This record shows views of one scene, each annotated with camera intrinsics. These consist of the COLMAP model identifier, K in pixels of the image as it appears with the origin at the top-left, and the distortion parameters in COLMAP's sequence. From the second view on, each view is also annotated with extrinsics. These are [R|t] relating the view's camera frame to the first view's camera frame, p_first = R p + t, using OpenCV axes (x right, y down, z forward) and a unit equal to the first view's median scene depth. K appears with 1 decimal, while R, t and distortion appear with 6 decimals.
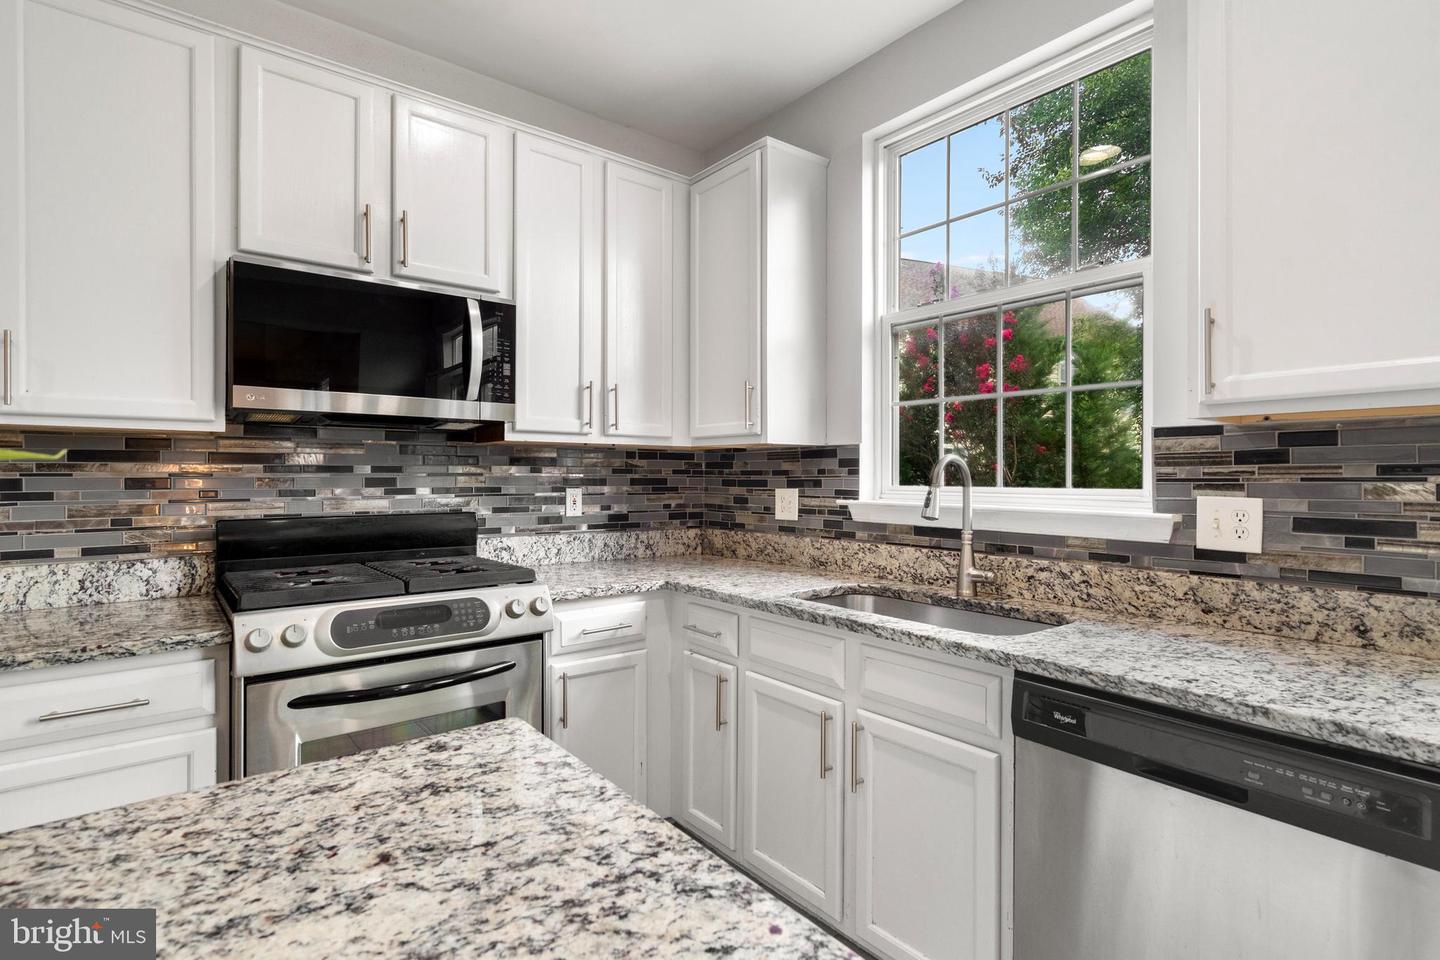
lens RADIAL K [[718.3, 0, 730.8], [0, 718.3, 474.5], [0, 0, 1]] dist [0.000513, 0.000153]
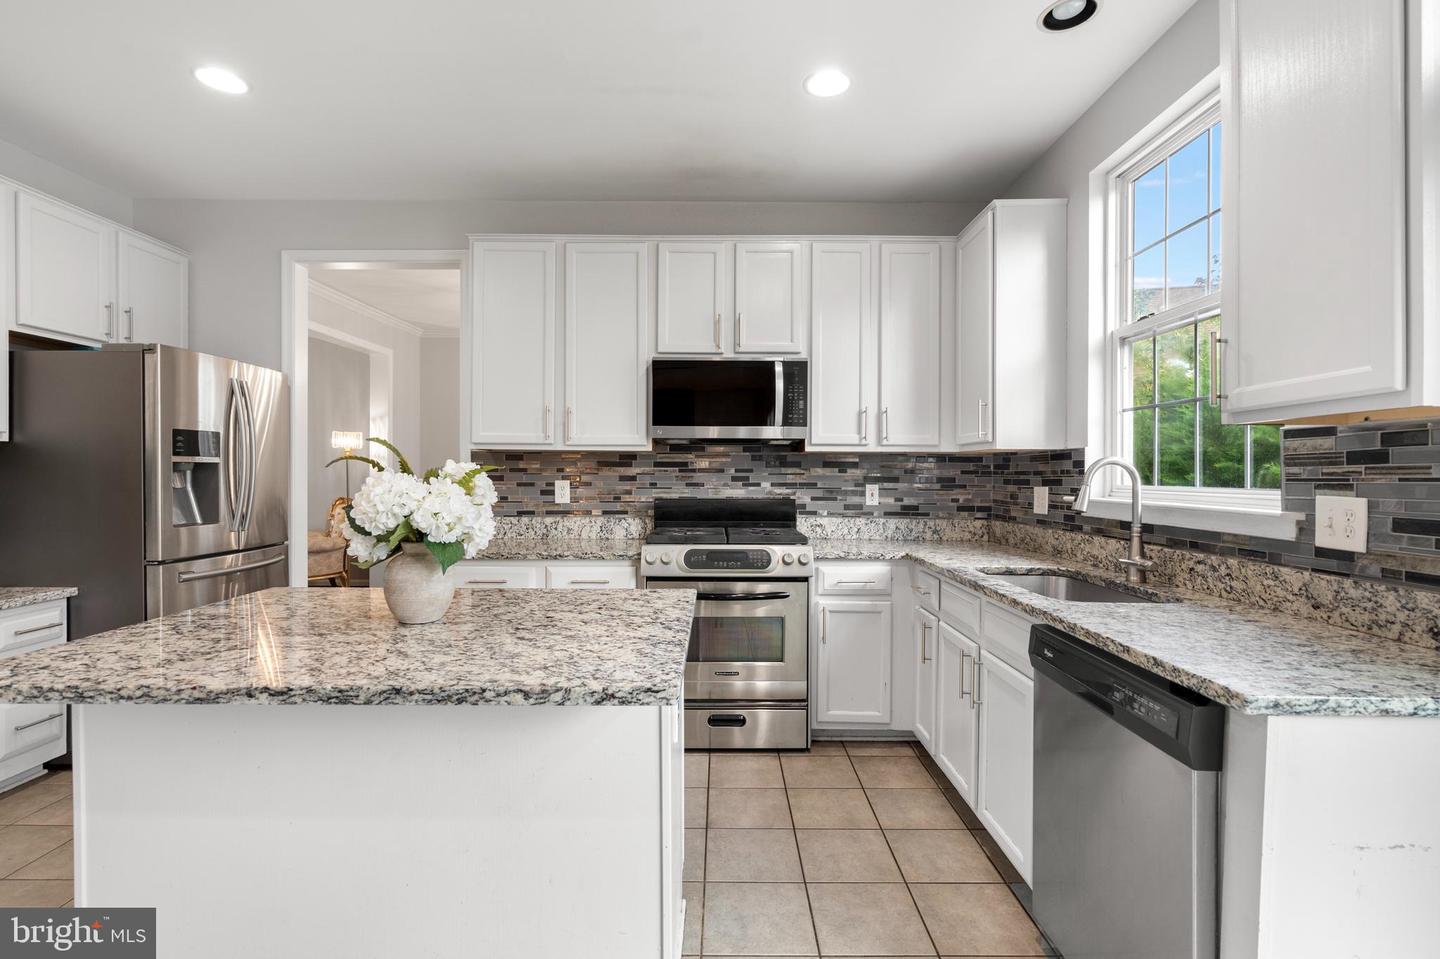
lens RADIAL K [[677.3, 0, 701.7], [0, 677.3, 475.8], [0, 0, 1]] dist [-0.003171, 0.000492]
pose [[0.766985, 0.003071, -0.641658, 0.471055], [-0.002400, 0.999995, 0.001917, 0.001540], [0.641661, 0.000070, 0.766988, -0.242450]]
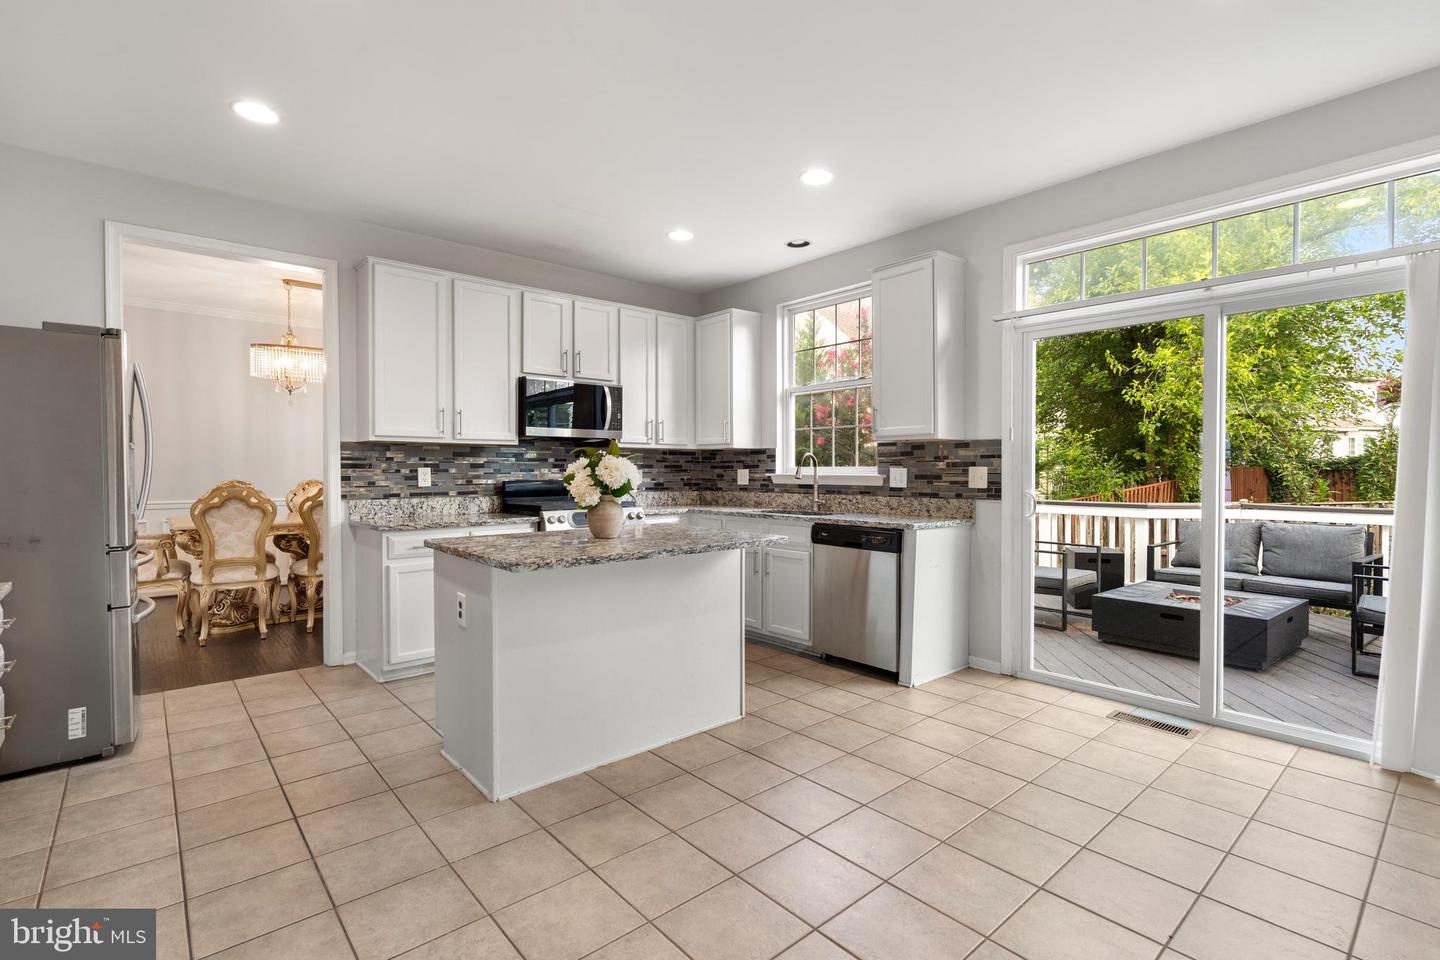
lens RADIAL K [[684.6, 0, 720.0], [0, 684.6, 480.0], [0, 0, 1]] dist [0.000010, 0.000301]
pose [[0.999591, -0.004106, 0.028303, -0.057599], [0.003667, 0.999873, 0.015527, 0.025890], [-0.028363, -0.015417, 0.999479, -1.259713]]
